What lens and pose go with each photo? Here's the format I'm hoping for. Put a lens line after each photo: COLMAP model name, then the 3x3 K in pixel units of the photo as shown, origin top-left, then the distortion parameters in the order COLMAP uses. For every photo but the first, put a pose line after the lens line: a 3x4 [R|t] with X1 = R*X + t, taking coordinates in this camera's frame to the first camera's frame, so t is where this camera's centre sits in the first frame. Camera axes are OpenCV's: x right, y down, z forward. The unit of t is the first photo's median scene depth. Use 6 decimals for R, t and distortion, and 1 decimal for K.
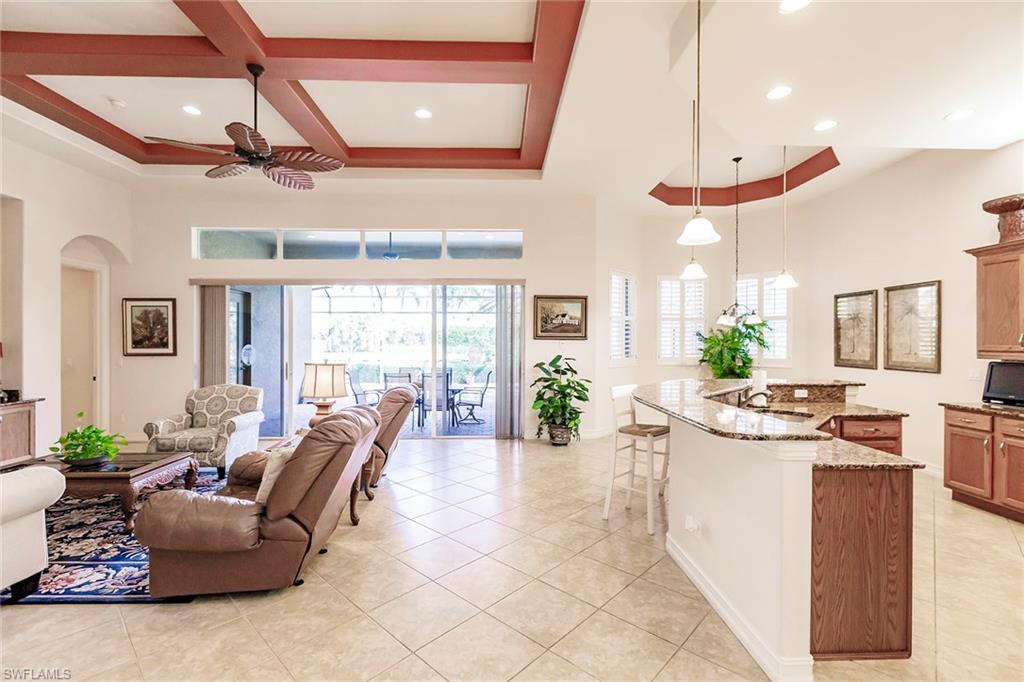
lens RADIAL K [[453.7, 0, 513.7], [0, 453.7, 340.1], [0, 0, 1]] dist [0.003174, -0.001823]
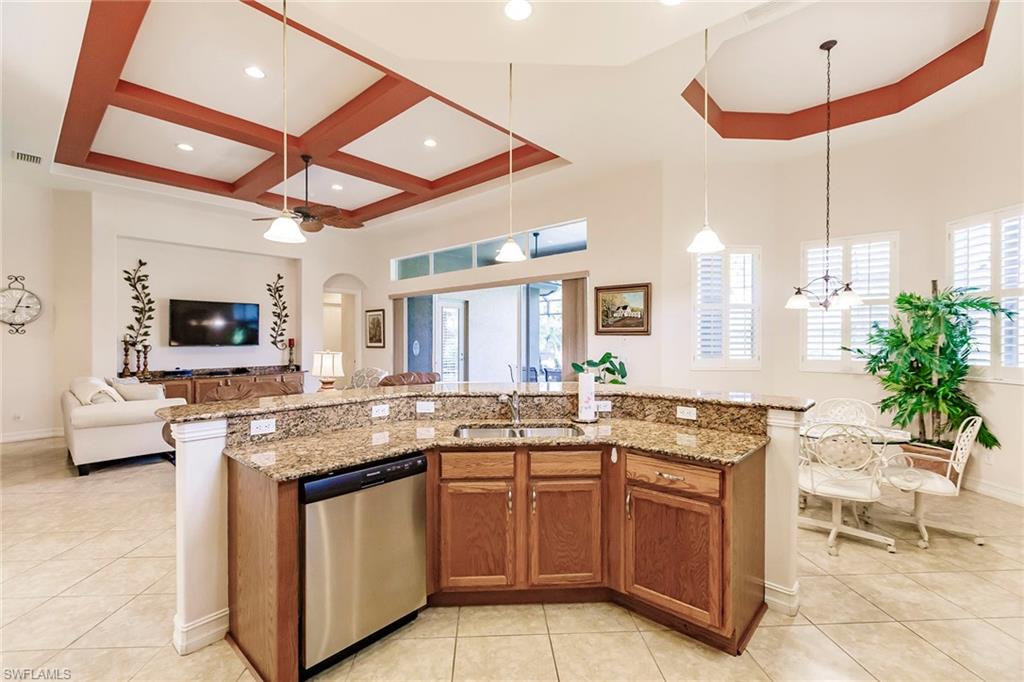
lens RADIAL K [[453.7, 0, 516.2], [0, 453.7, 341.8], [0, 0, 1]] dist [0.003174, -0.001823]
pose [[0.730370, 0.002221, -0.683048, 0.594076], [0.002650, 0.999978, 0.006085, 0.006420], [0.683047, -0.006255, 0.730348, 0.230424]]
